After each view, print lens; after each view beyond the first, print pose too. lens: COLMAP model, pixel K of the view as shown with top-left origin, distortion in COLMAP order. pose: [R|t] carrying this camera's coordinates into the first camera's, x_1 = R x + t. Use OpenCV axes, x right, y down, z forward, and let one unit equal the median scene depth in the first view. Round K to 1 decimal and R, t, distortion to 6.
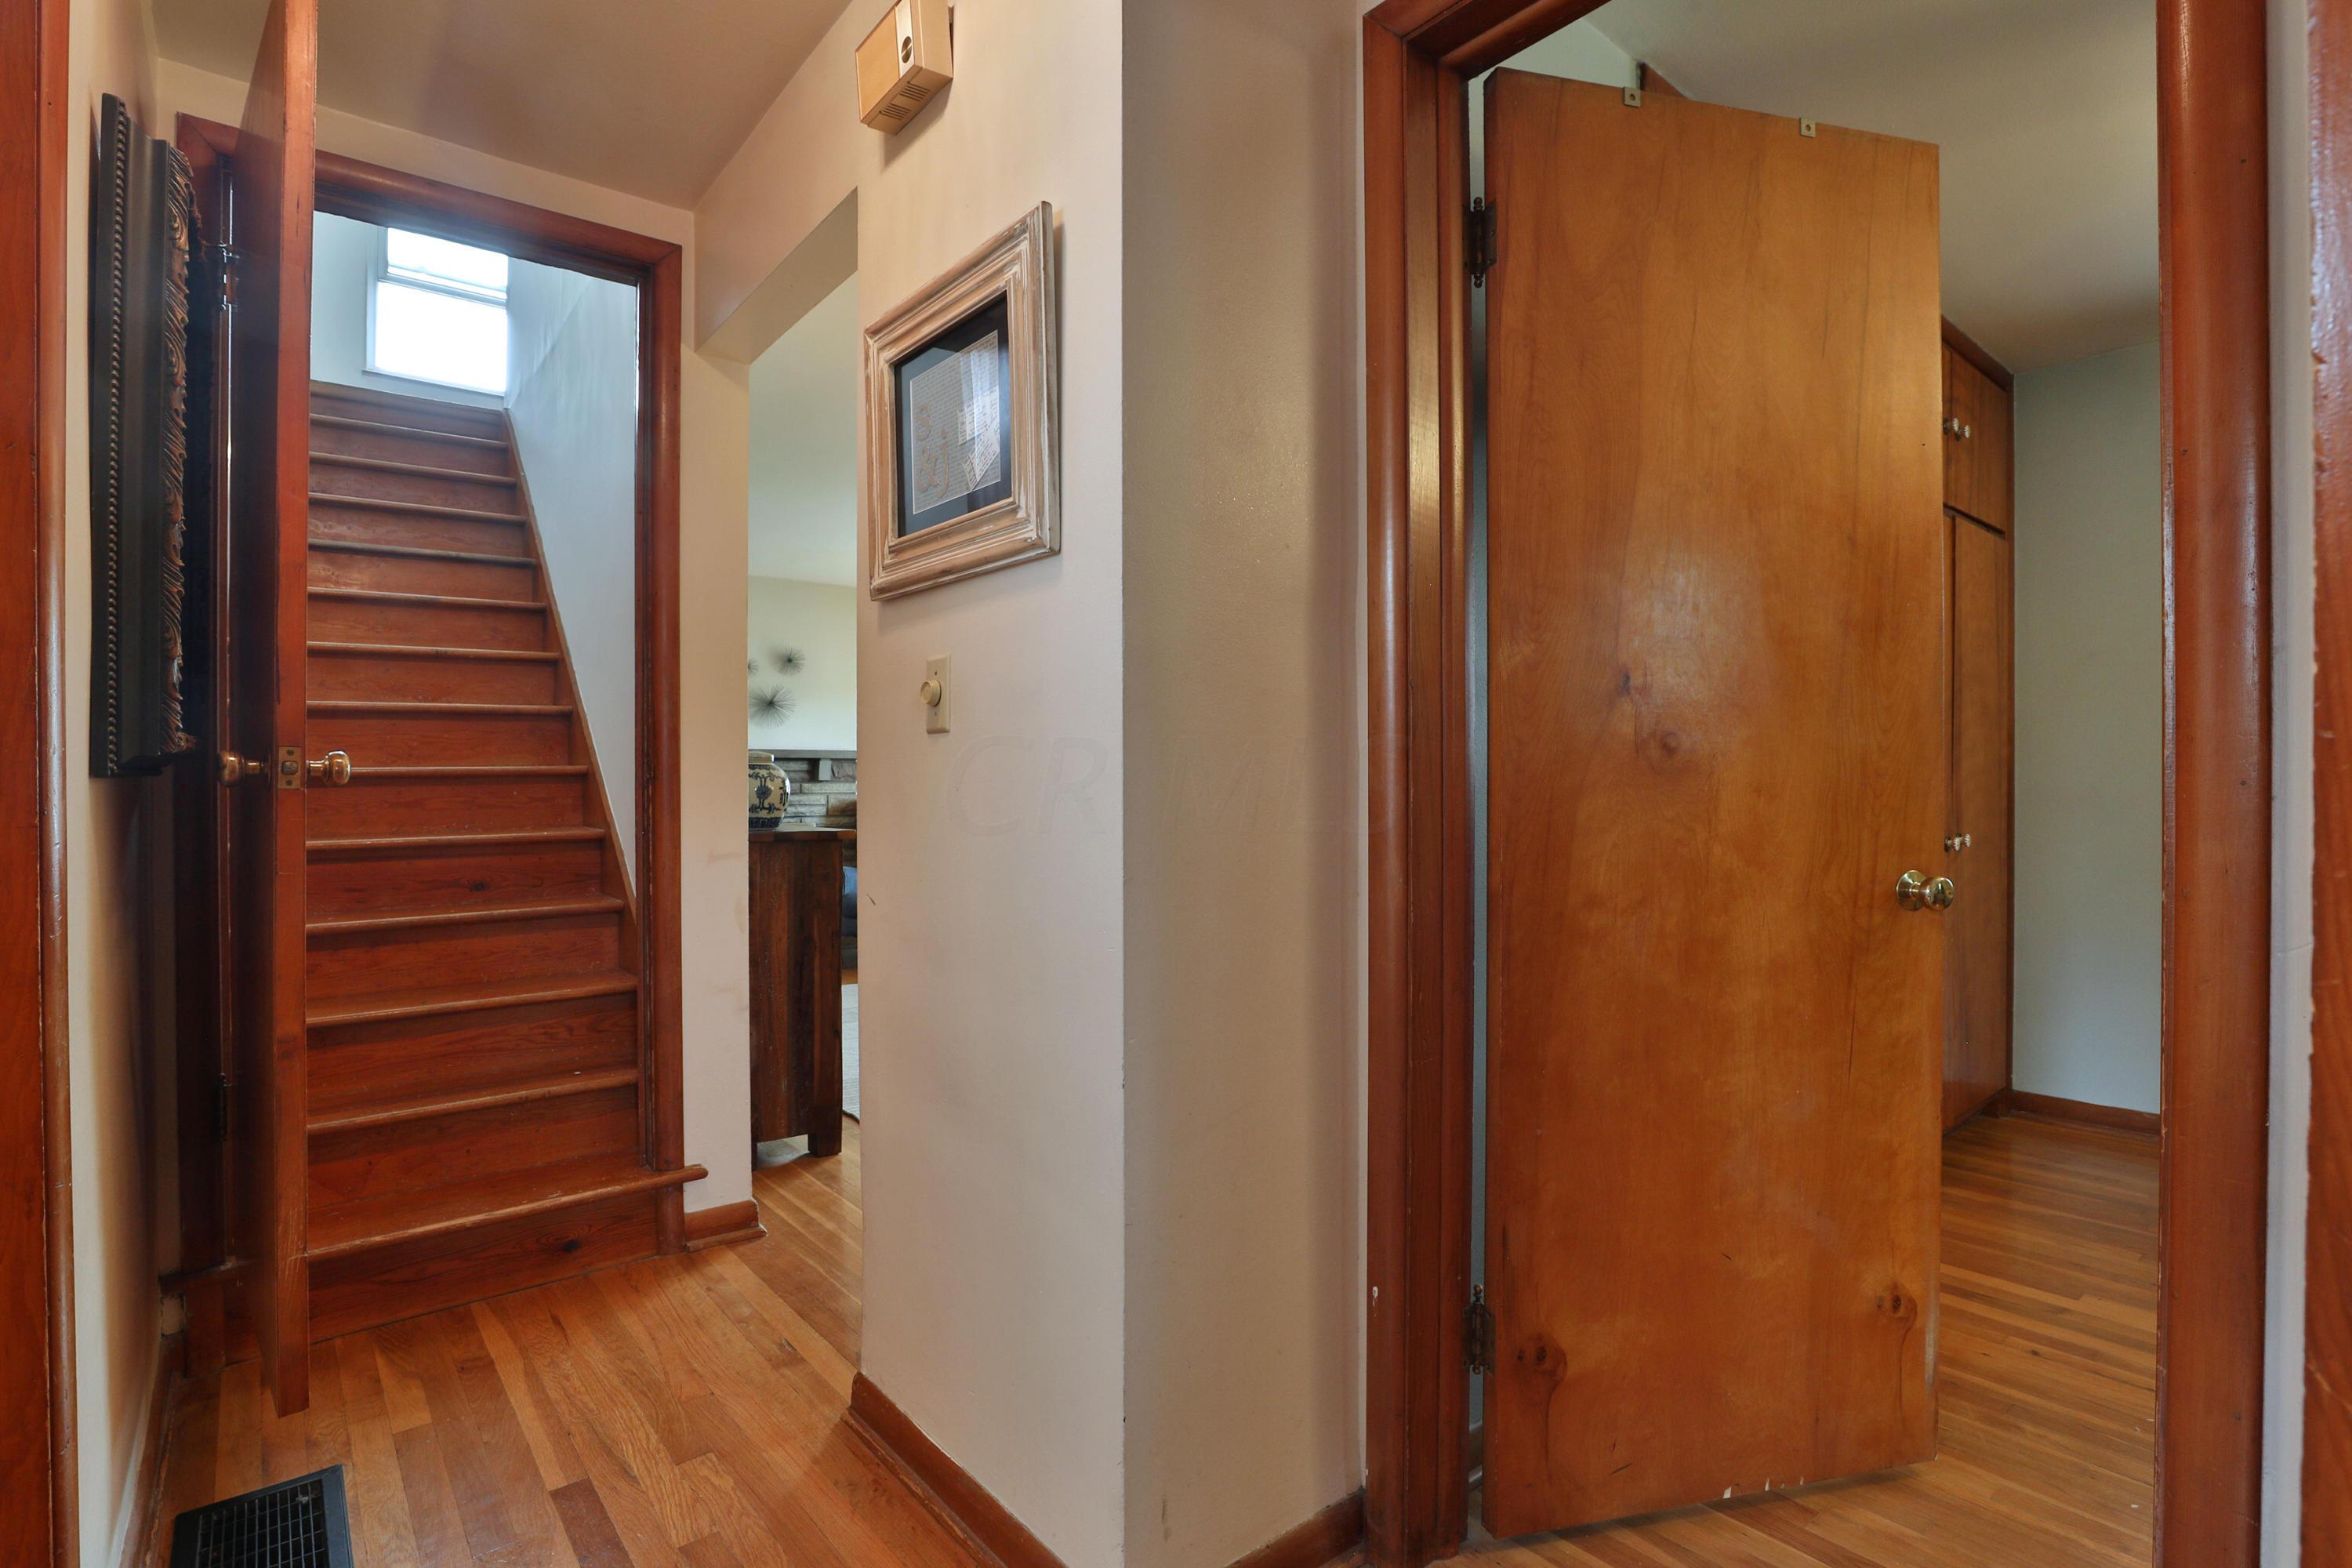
lens RADIAL K [[1125.8, 0, 1171.9], [0, 1125.8, 779.3], [0, 0, 1]] dist [-0.041817, 0.009956]
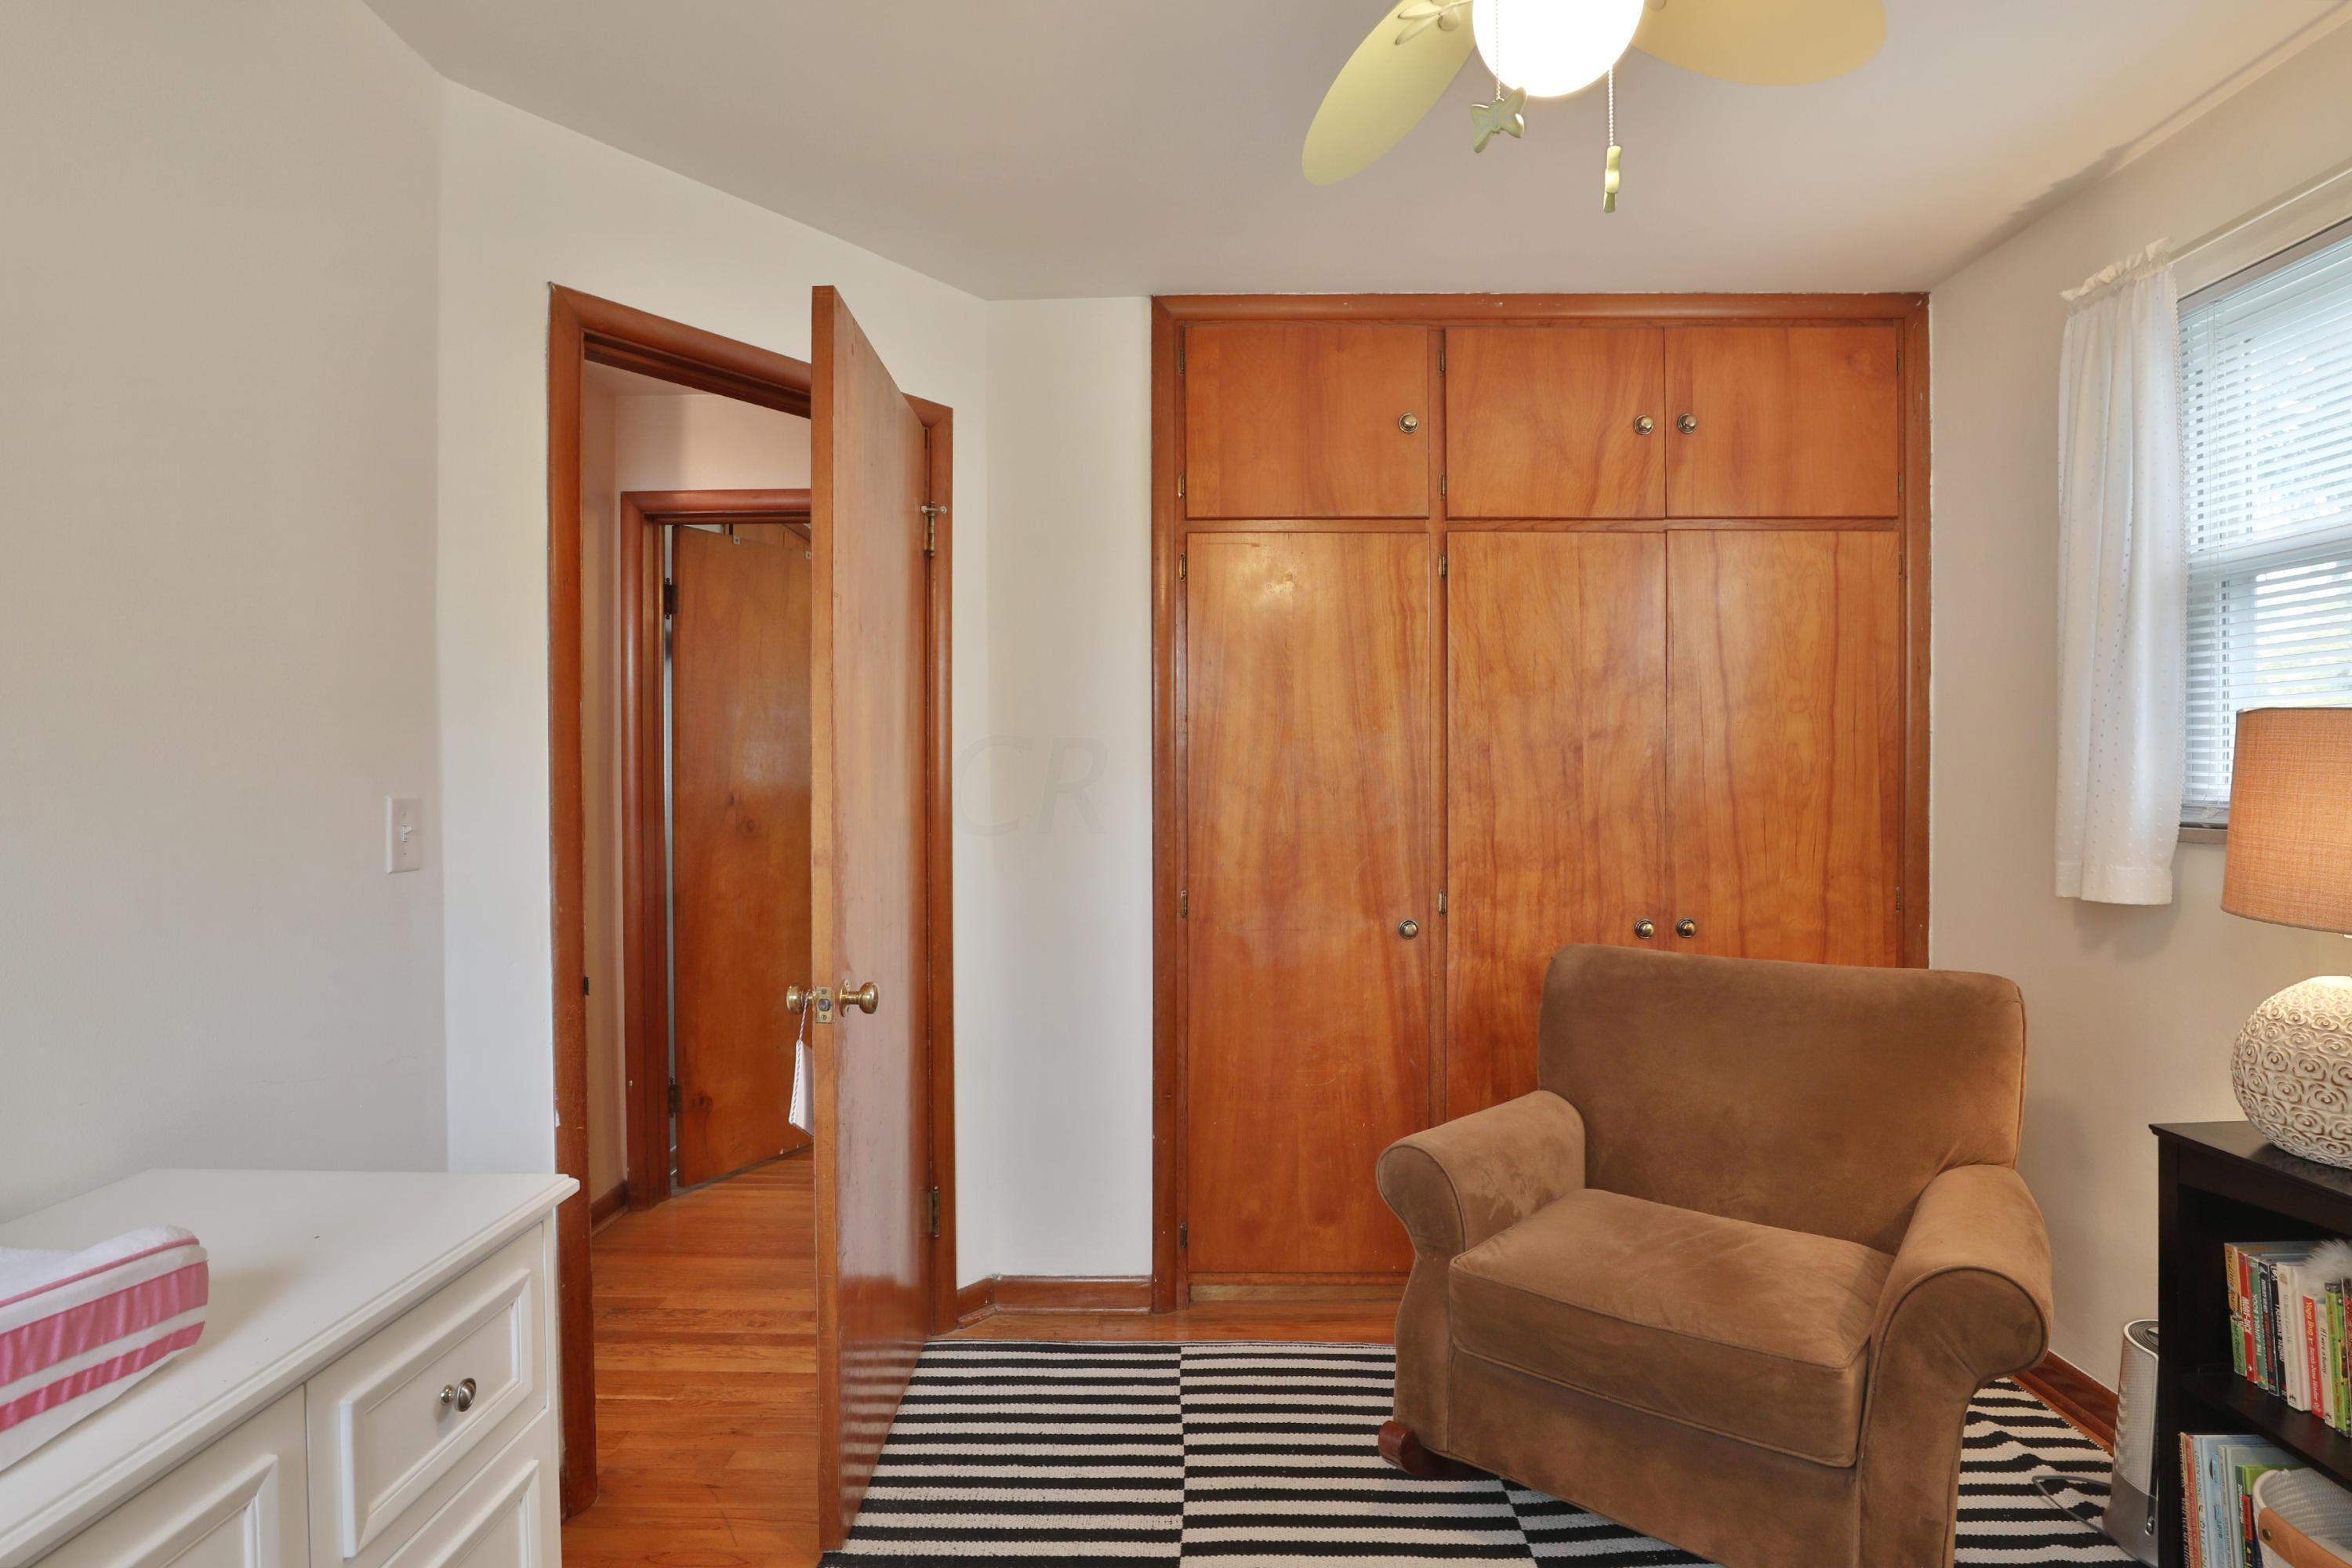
lens RADIAL K [[1125.8, 0, 1177.2], [0, 1125.8, 780.4], [0, 0, 1]] dist [-0.041817, 0.009956]
pose [[0.657860, -0.003828, 0.753131, -0.722691], [0.004277, 0.999990, 0.001346, -0.126779], [-0.753128, 0.002336, 0.657869, -1.195464]]
